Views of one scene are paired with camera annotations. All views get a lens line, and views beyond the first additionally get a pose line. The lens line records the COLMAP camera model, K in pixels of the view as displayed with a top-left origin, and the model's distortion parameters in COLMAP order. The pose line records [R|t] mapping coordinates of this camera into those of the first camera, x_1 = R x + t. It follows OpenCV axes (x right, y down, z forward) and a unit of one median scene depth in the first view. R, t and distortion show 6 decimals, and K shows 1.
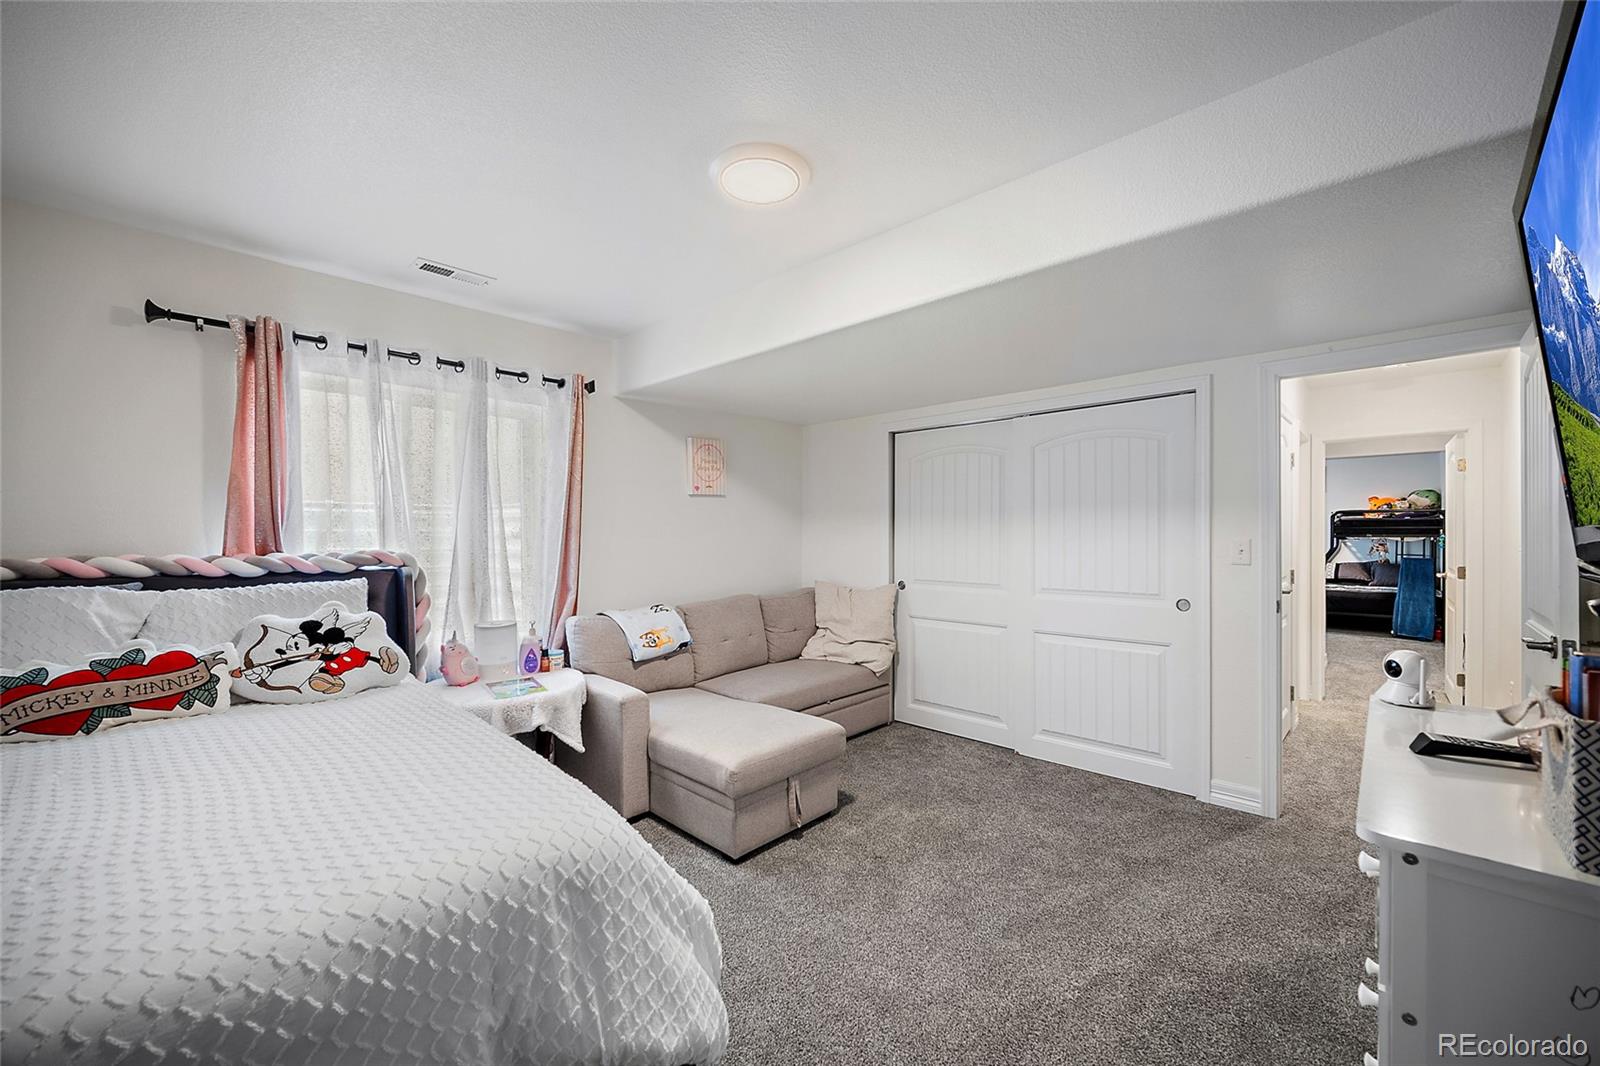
lens RADIAL K [[627.4, 0, 807.3], [0, 627.4, 530.4], [0, 0, 1]] dist [-0.000891, 0.000006]
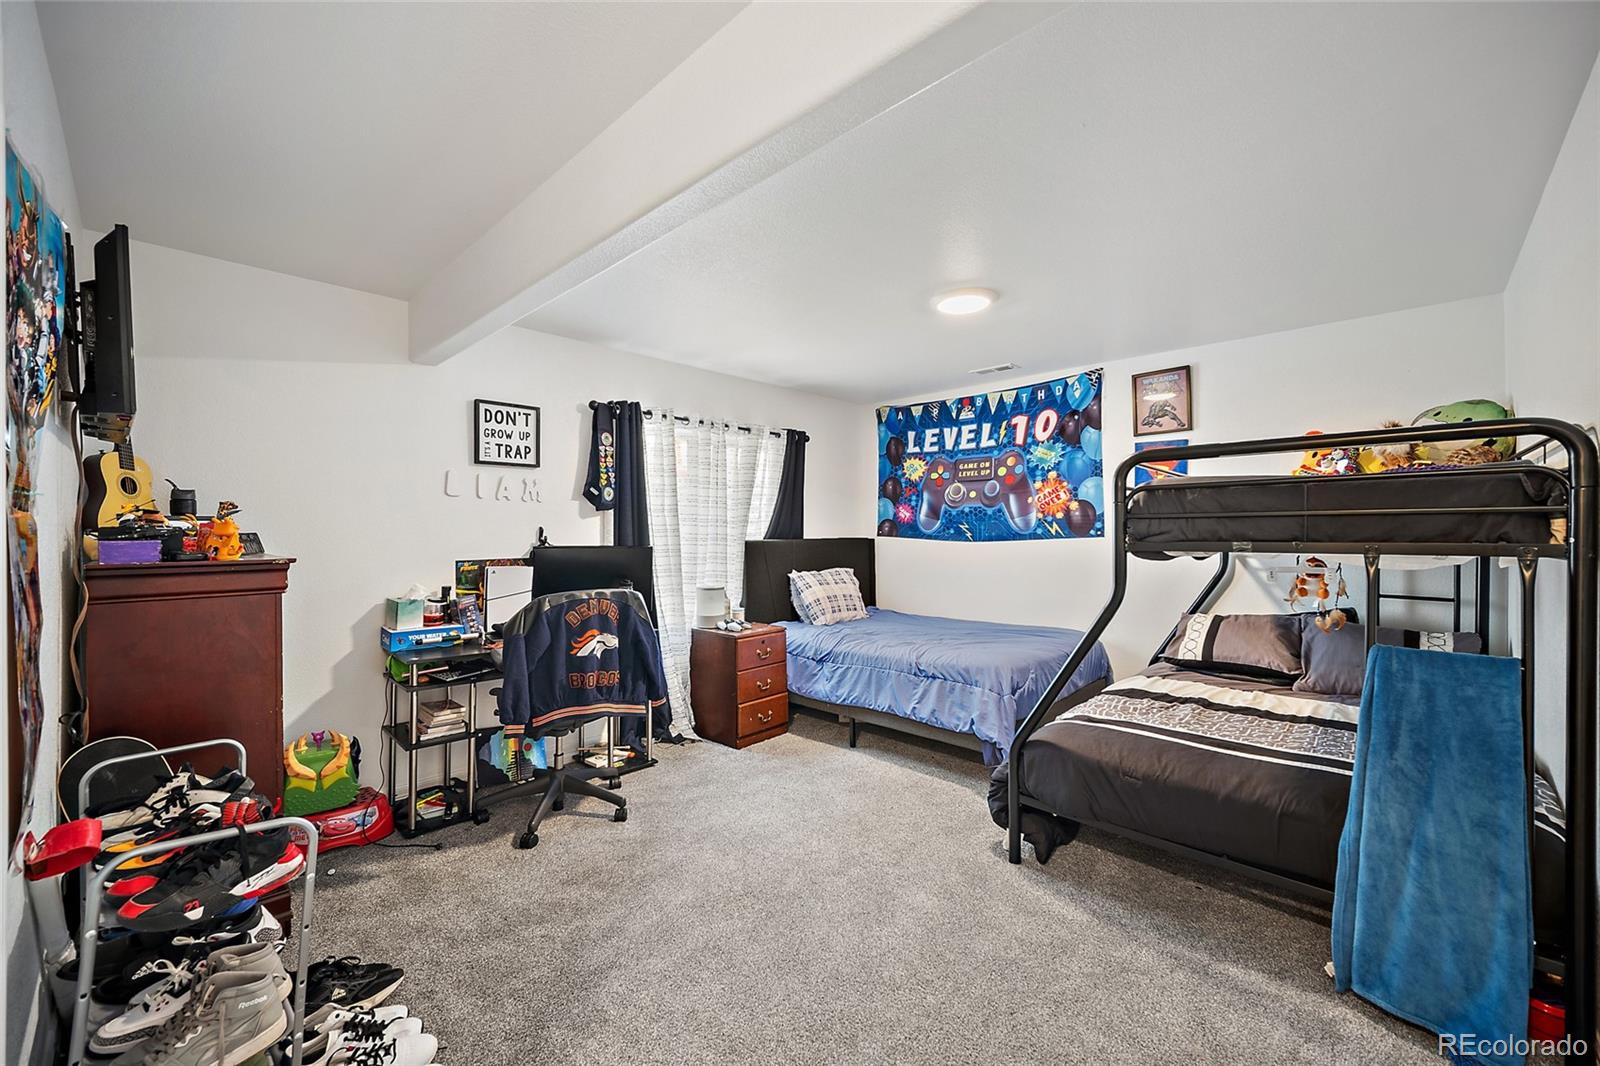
lens RADIAL K [[627.4, 0, 807.3], [0, 627.4, 530.4], [0, 0, 1]] dist [-0.000891, 0.000006]
pose [[0.999761, -0.005386, -0.021180, 0.701900], [0.005515, 0.999967, 0.006028, -0.000340], [0.021147, -0.006143, 0.999757, 0.720873]]
